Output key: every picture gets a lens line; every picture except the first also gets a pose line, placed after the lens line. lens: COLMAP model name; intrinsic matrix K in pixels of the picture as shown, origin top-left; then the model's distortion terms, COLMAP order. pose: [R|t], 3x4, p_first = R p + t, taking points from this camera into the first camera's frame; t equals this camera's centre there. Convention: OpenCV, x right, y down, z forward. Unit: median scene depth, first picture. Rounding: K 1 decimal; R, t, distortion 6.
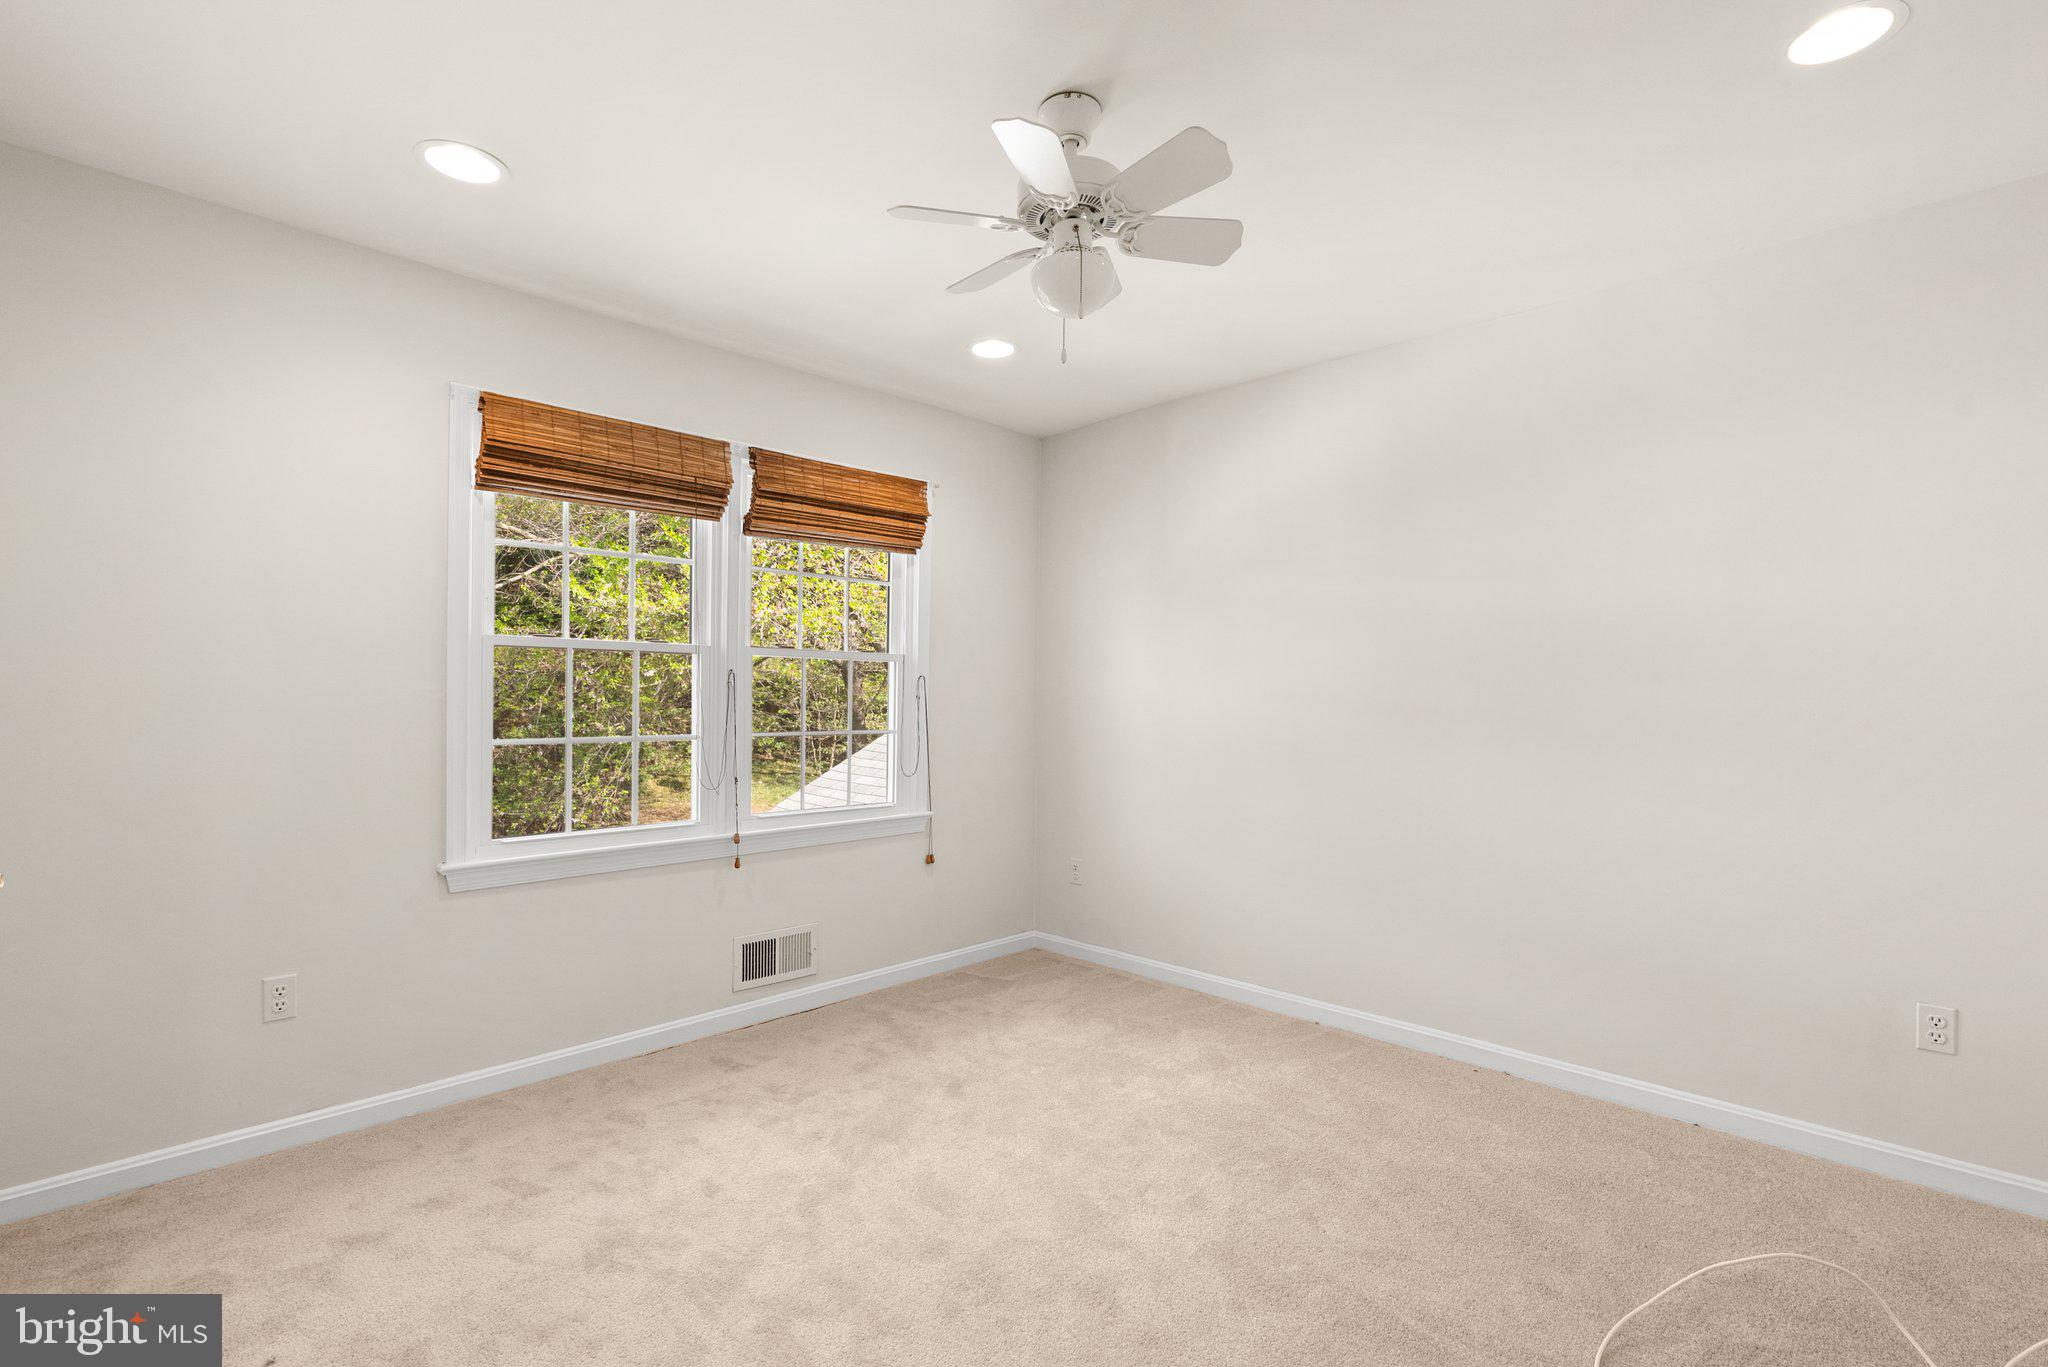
lens RADIAL K [[942.6, 0, 1018.8], [0, 942.6, 699.4], [0, 0, 1]] dist [-0.002549, 0.001273]
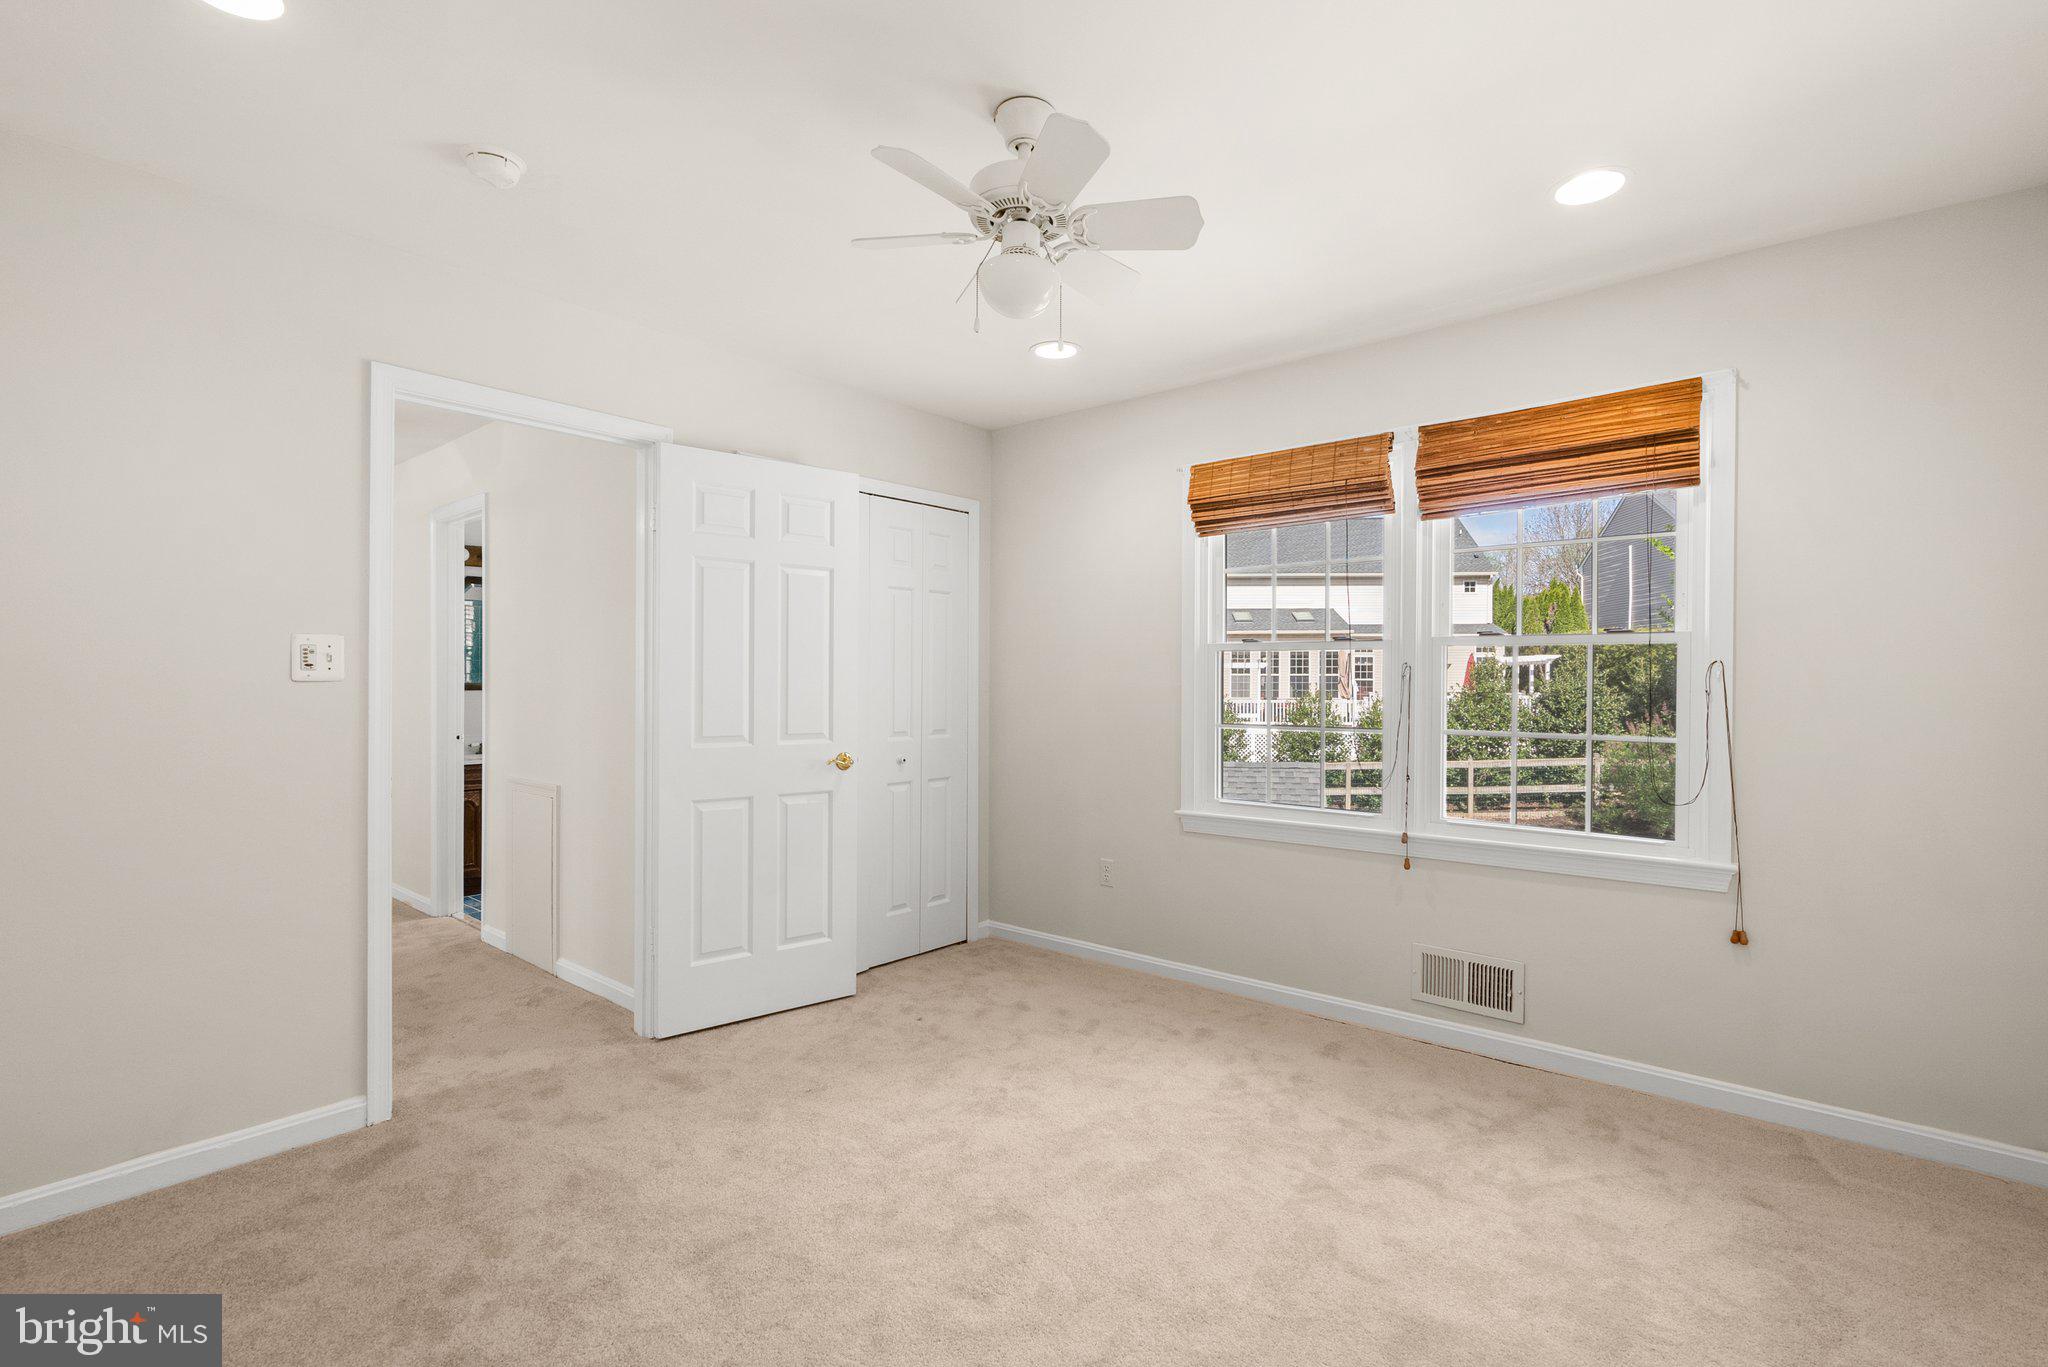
lens RADIAL K [[945.5, 0, 1014.5], [0, 945.5, 672.7], [0, 0, 1]] dist [0.001841, 0.000599]
pose [[0.078469, -0.013419, -0.996826, 0.625085], [-0.002422, 0.999904, -0.013652, -0.006876], [0.996914, 0.003486, 0.078429, 0.518258]]
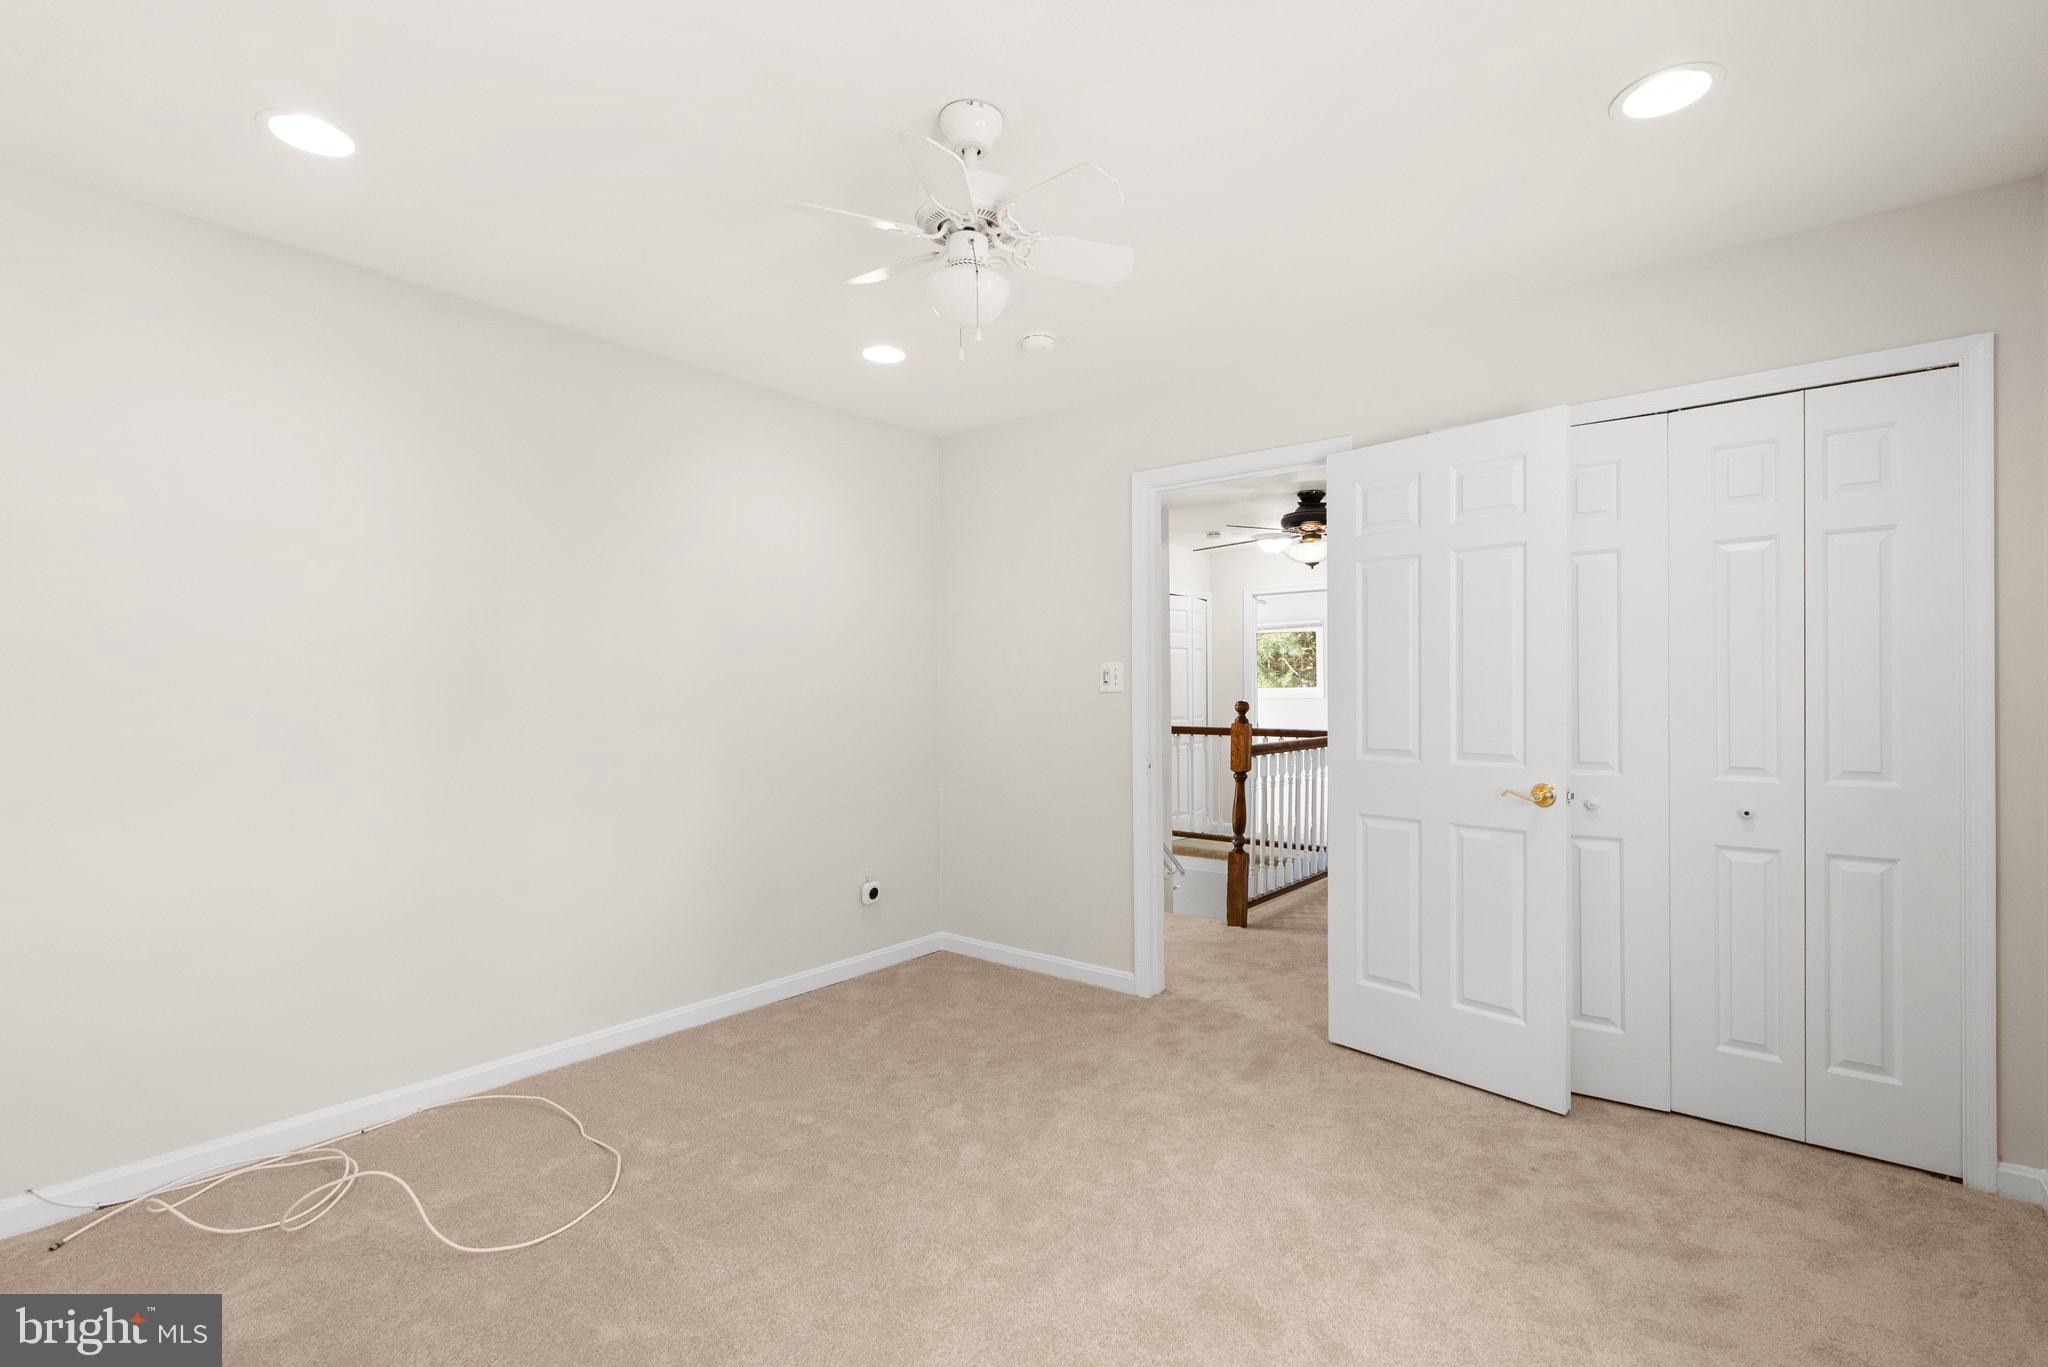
lens RADIAL K [[914.4, 0, 1025.2], [0, 914.4, 699.0], [0, 0, 1]] dist [-0.000251, 0.000376]
pose [[-0.992597, -0.002928, -0.121419, 0.063996], [-0.003093, 0.999995, 0.001171, -0.001913], [0.121415, 0.001538, -0.992601, 1.134691]]
